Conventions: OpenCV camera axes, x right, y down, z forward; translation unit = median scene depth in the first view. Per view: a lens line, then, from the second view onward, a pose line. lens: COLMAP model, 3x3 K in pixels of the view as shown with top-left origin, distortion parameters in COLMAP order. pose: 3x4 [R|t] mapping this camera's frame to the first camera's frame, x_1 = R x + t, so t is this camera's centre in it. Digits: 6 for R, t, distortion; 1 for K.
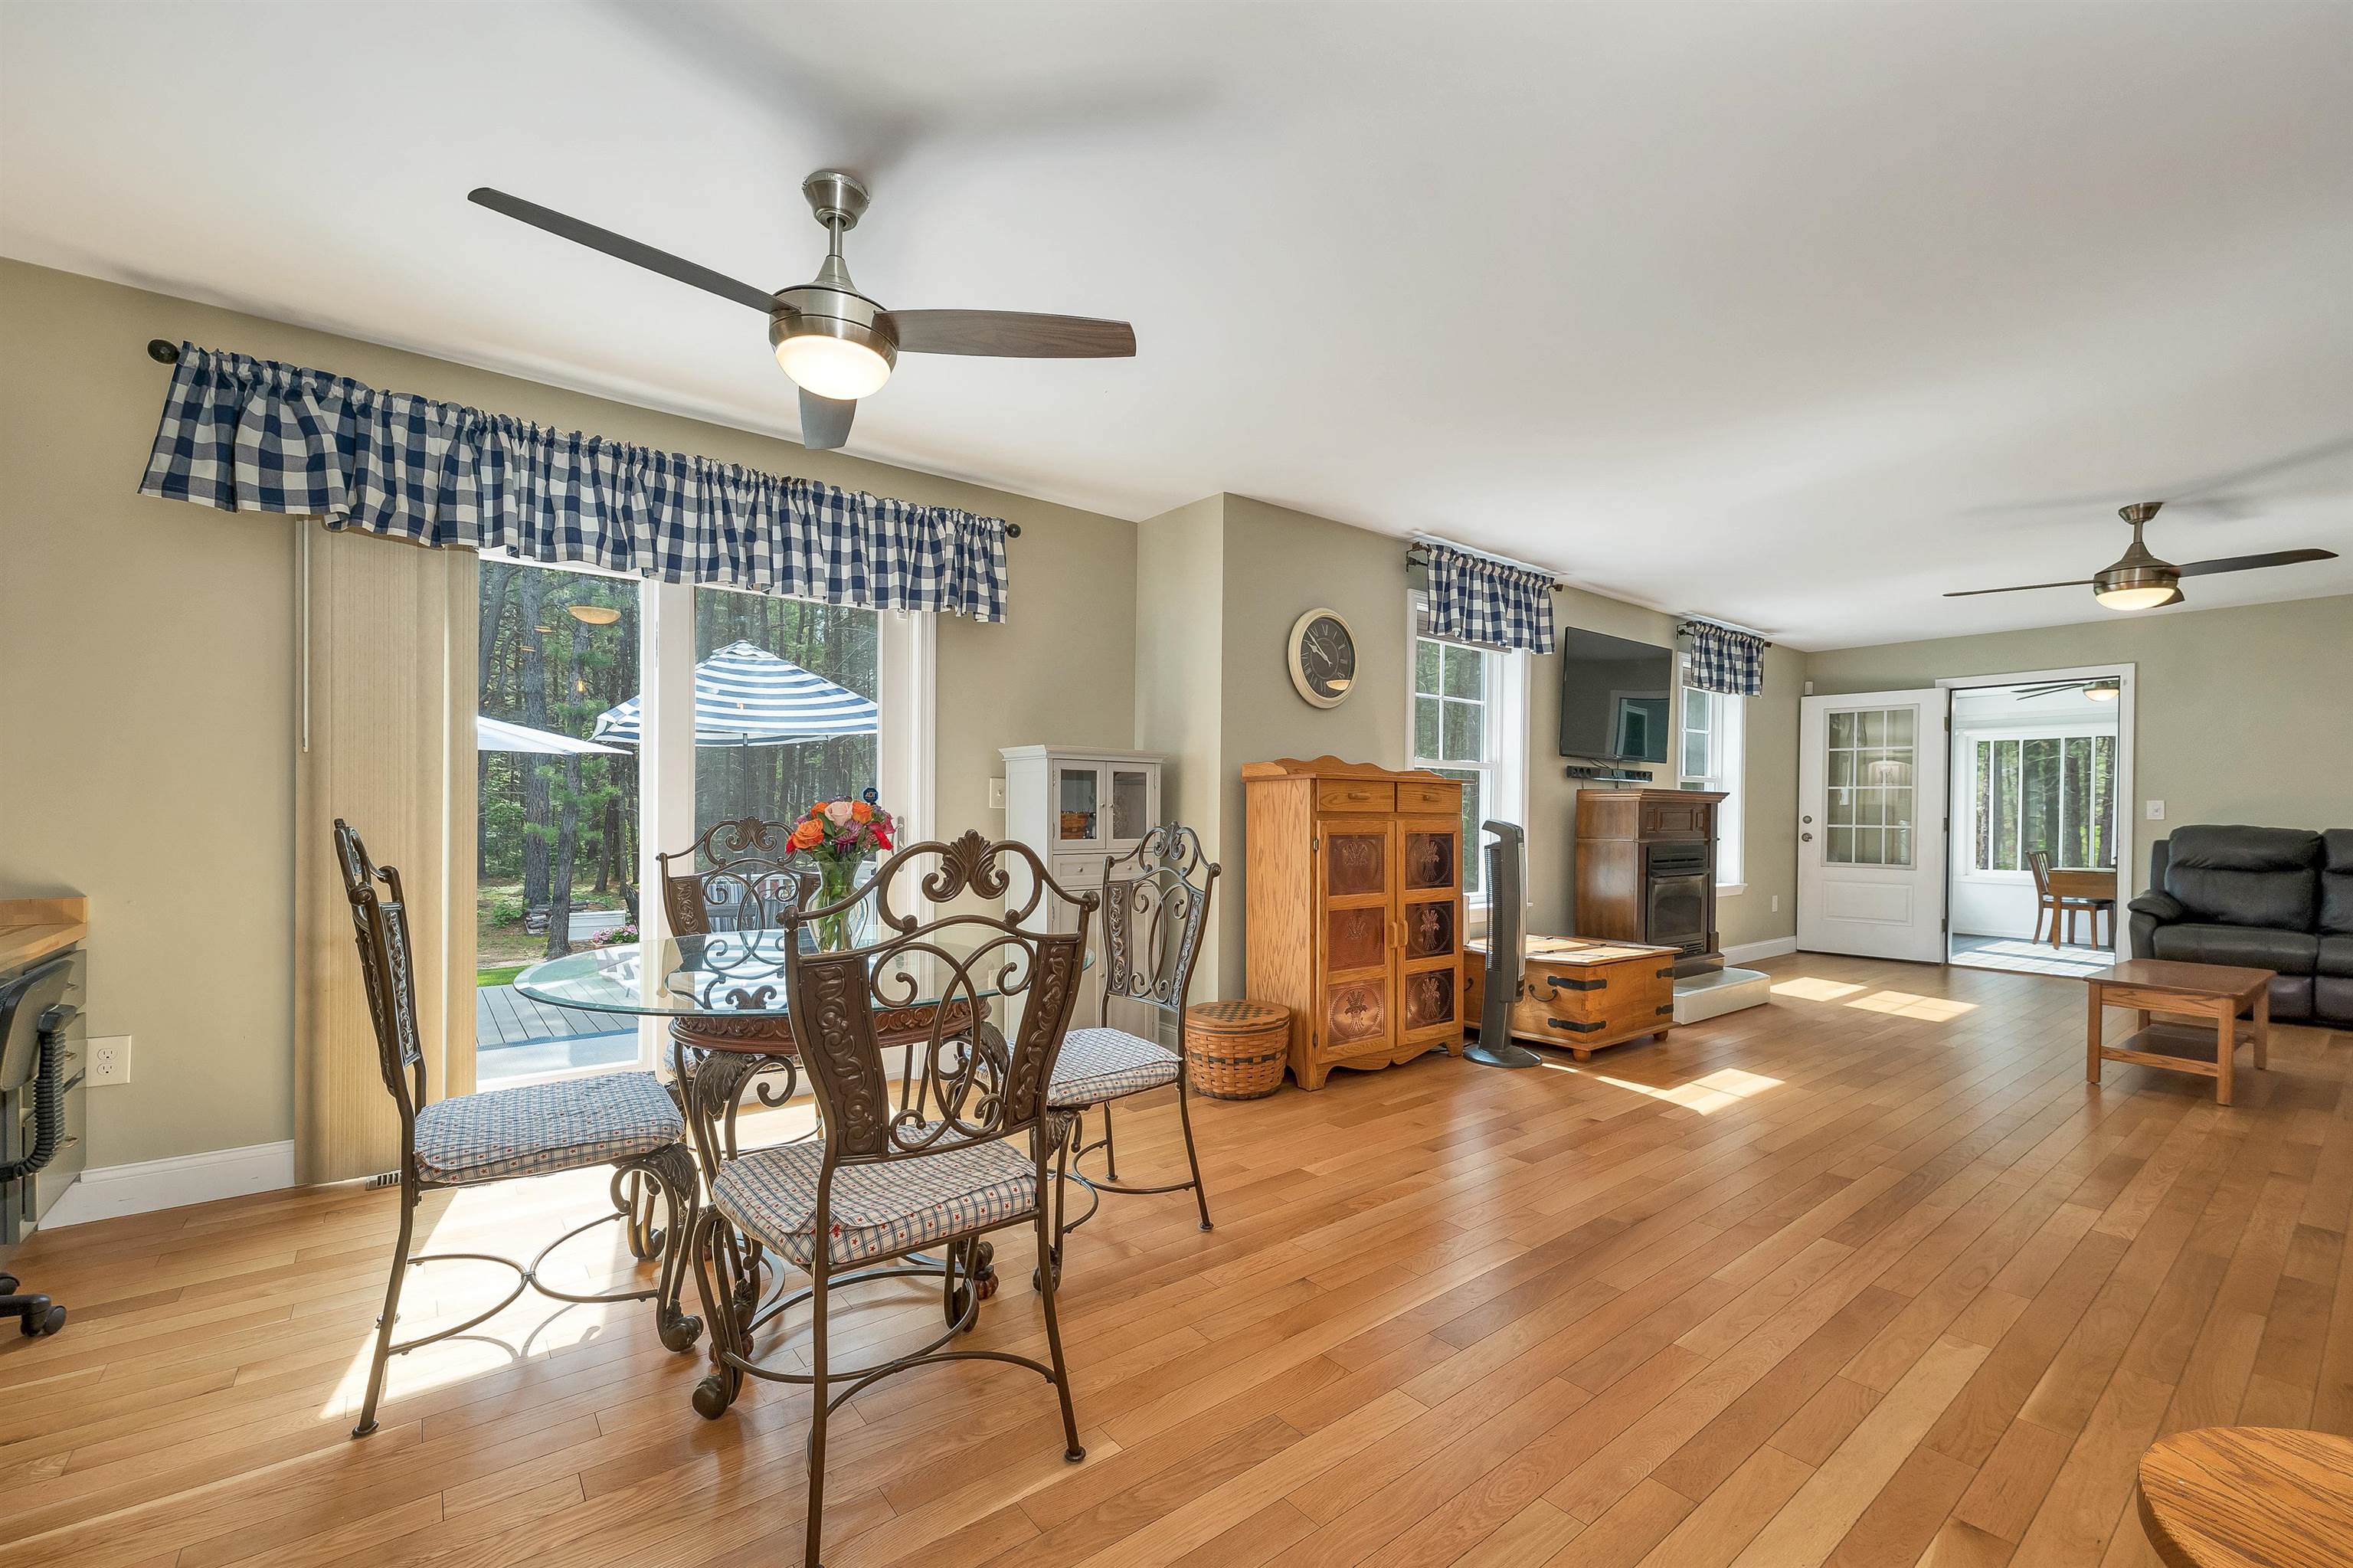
lens RADIAL K [[972.3, 0, 1179.4], [0, 972.3, 820.7], [0, 0, 1]] dist [0.004331, -0.000563]
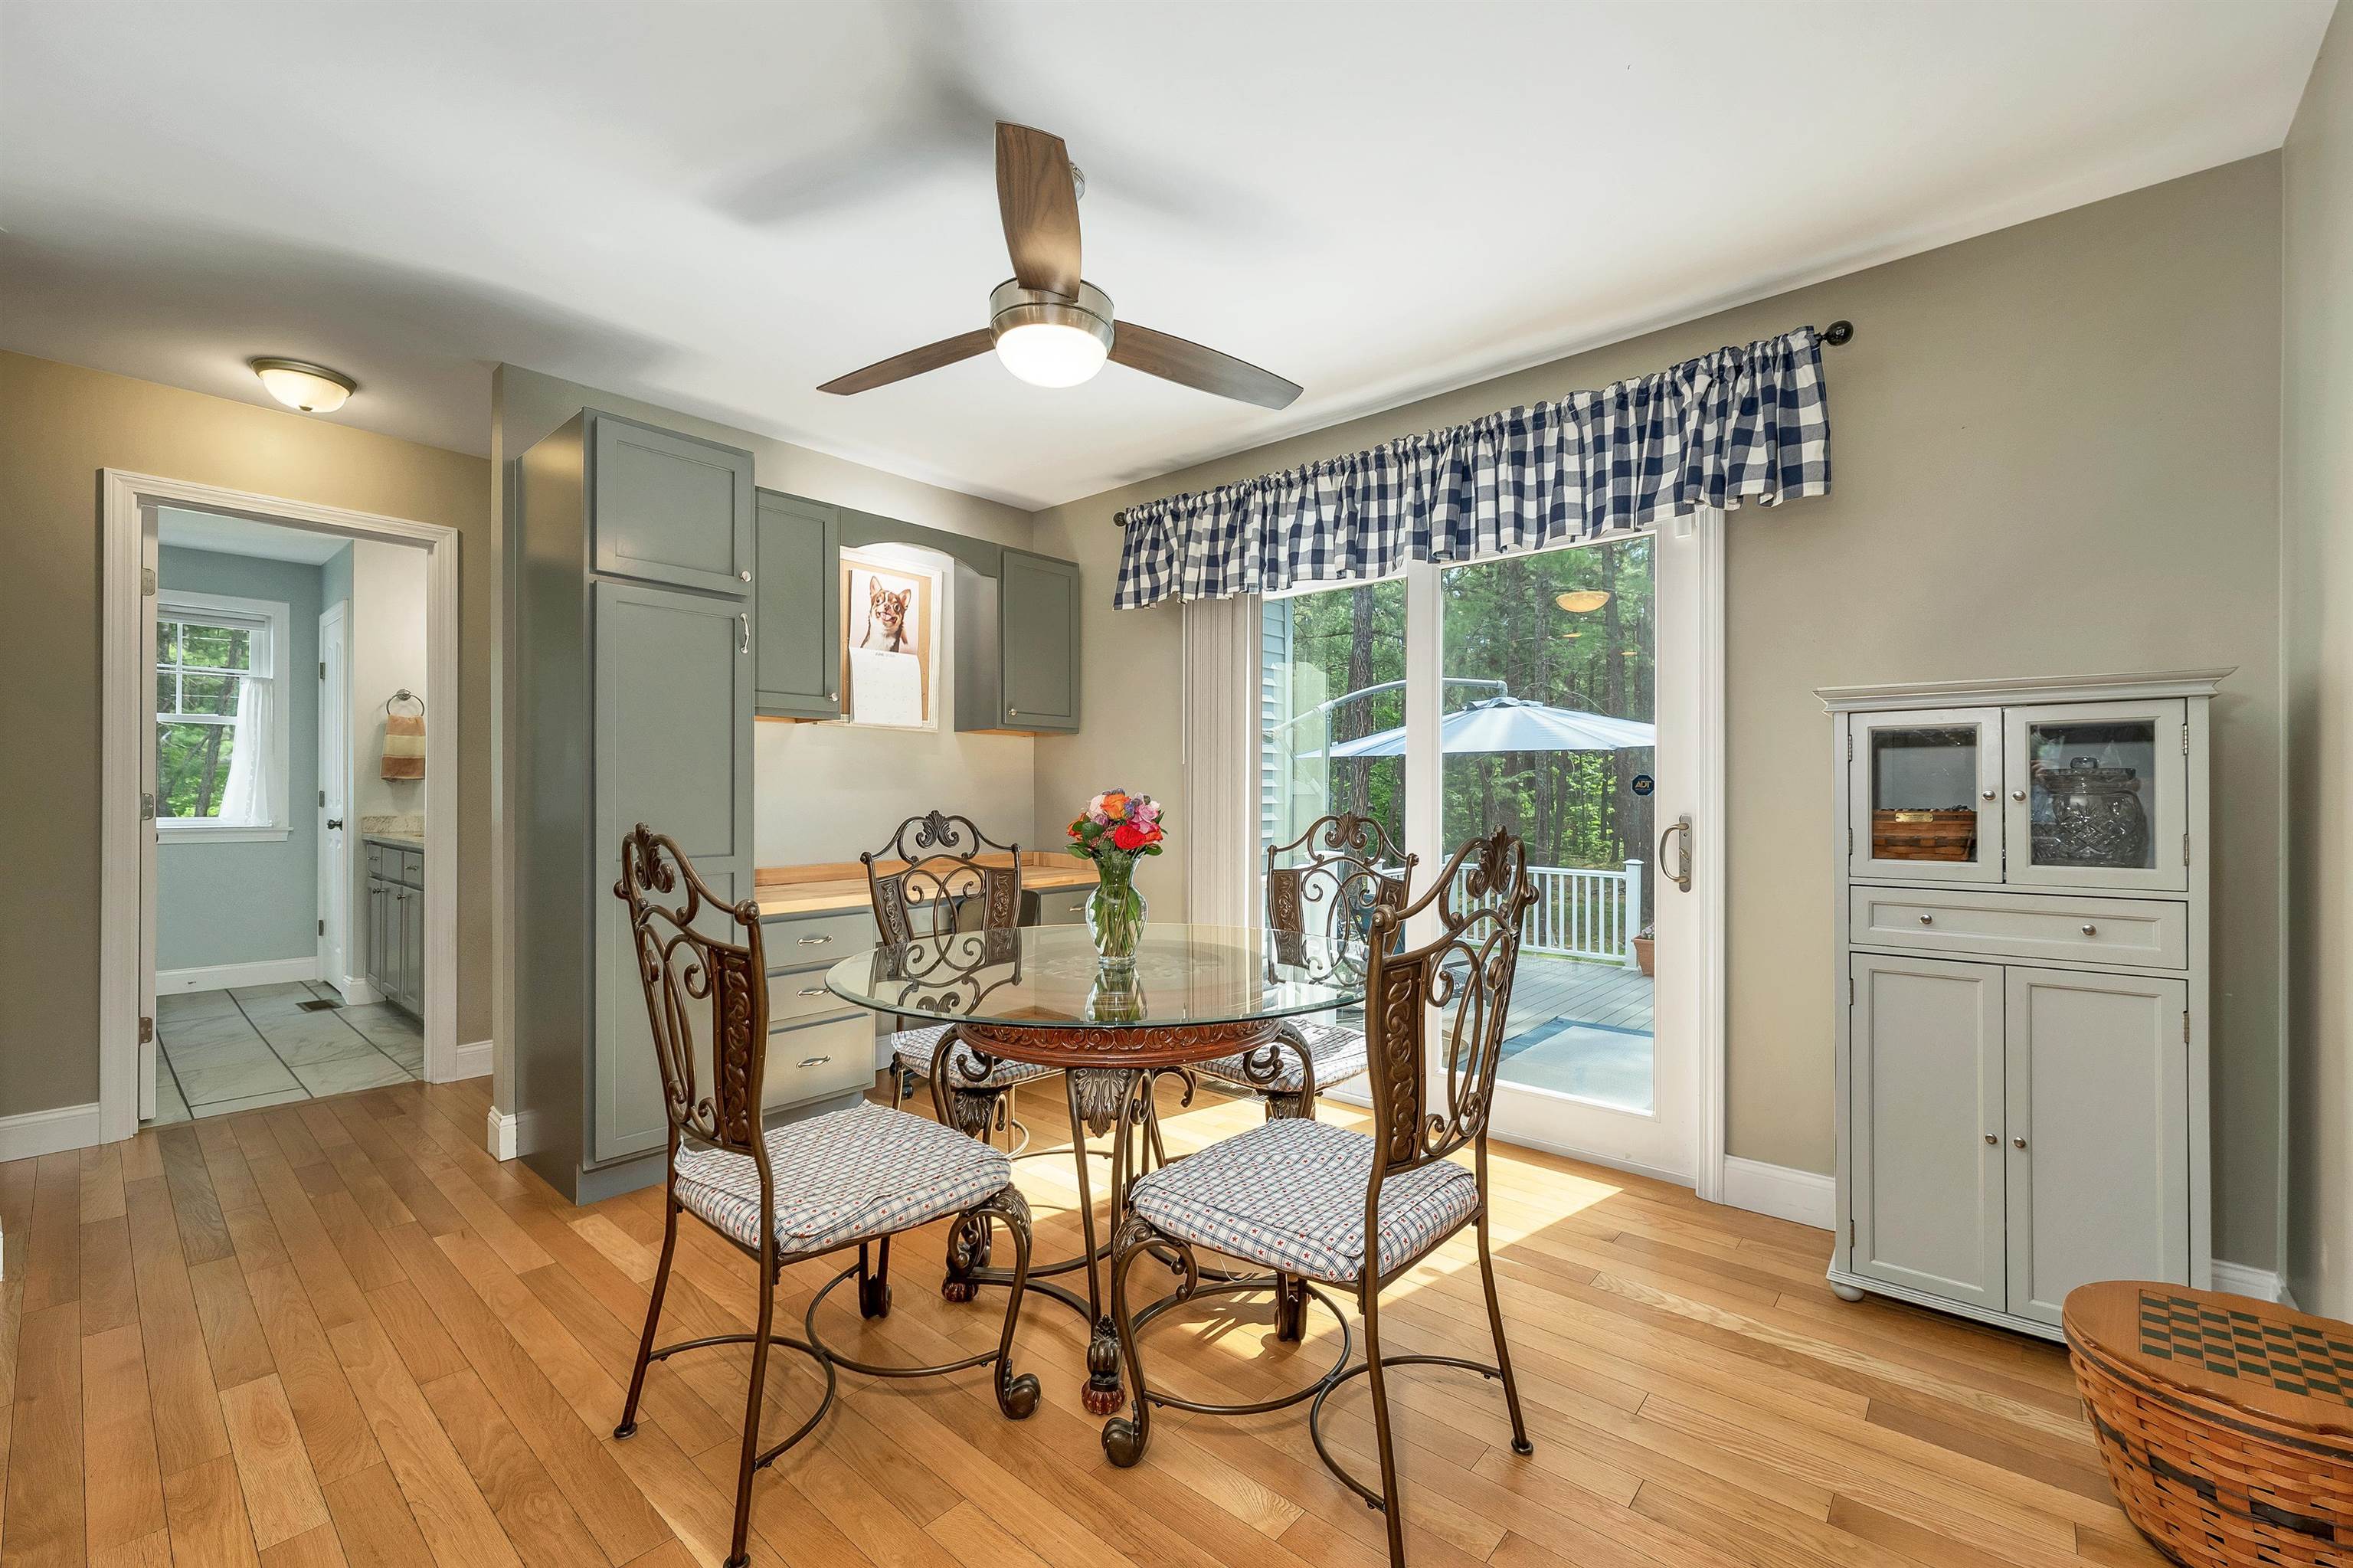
lens RADIAL K [[972.3, 0, 1172.3], [0, 972.3, 791.3], [0, 0, 1]] dist [0.004331, -0.000563]
pose [[0.179361, -0.014004, -0.983684, 0.368559], [-0.013086, 0.999776, -0.016619, -0.004897], [0.983696, 0.015853, 0.179138, 0.547582]]
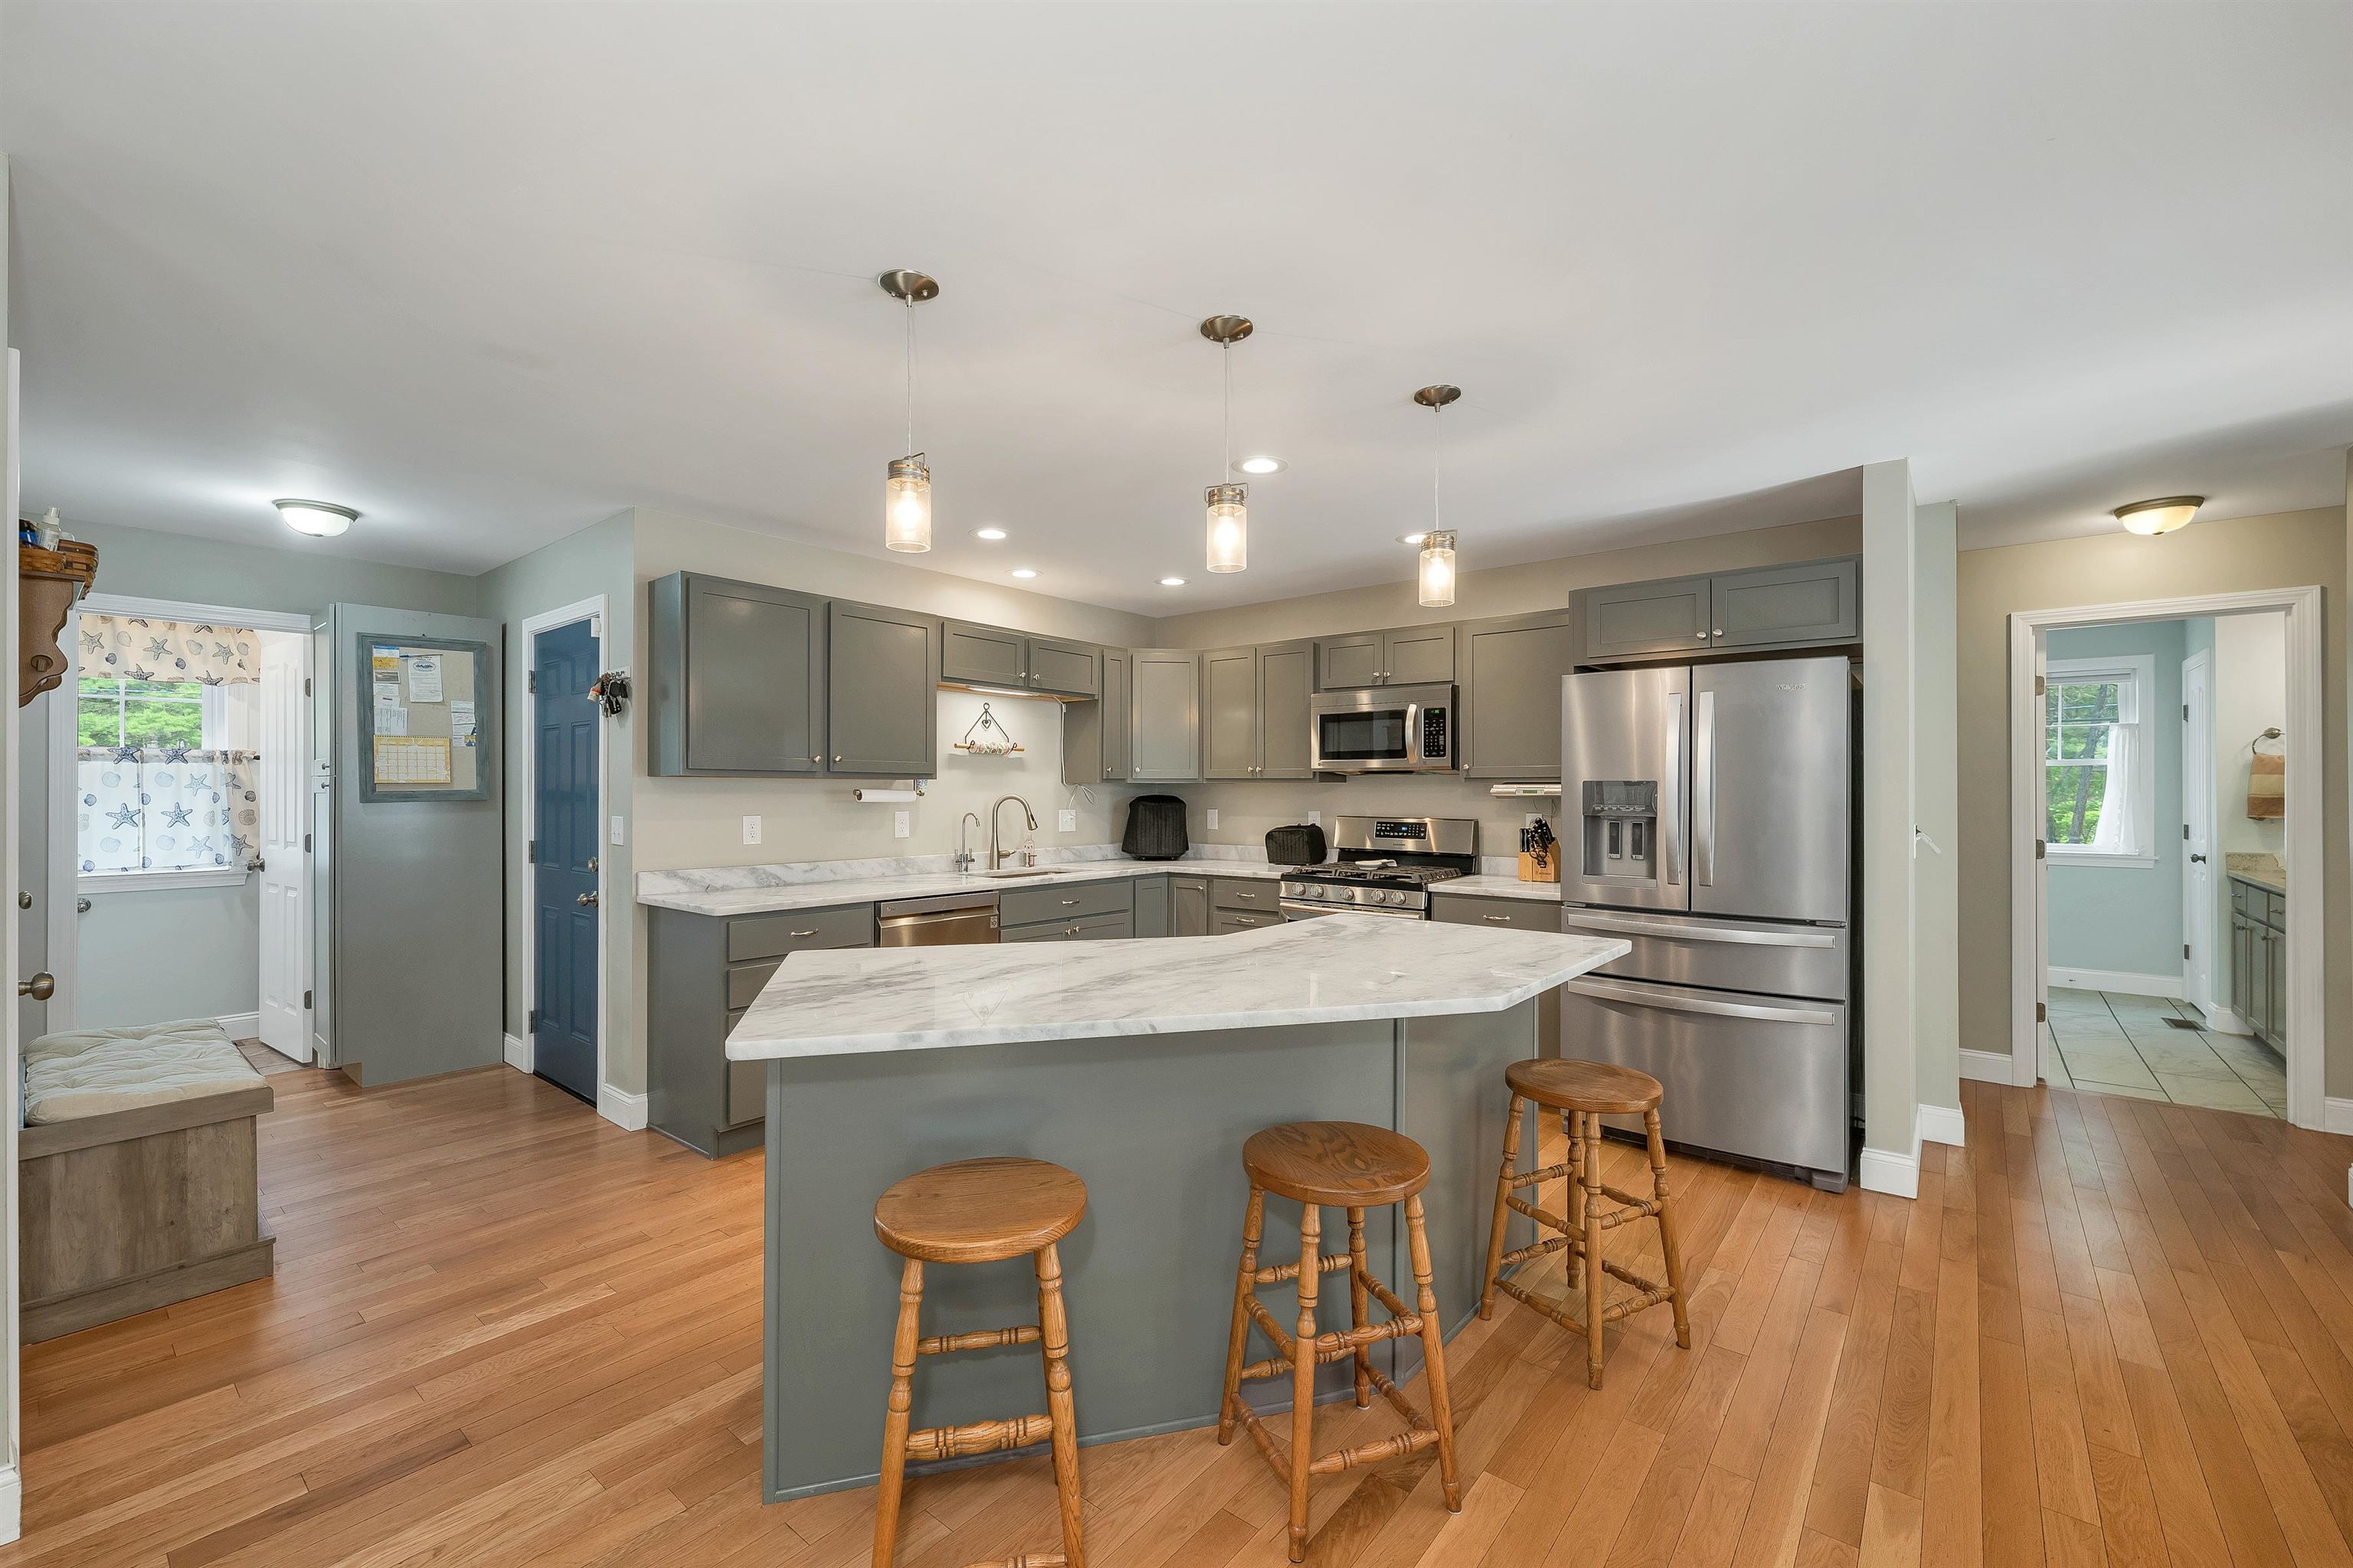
lens RADIAL K [[972.3, 0, 1181.2], [0, 972.3, 787.4], [0, 0, 1]] dist [0.004331, -0.000563]
pose [[-0.974919, -0.013107, -0.222173, 0.647303], [-0.014955, 0.999866, 0.006638, -0.063079], [0.222056, 0.009794, -0.974985, 0.739784]]
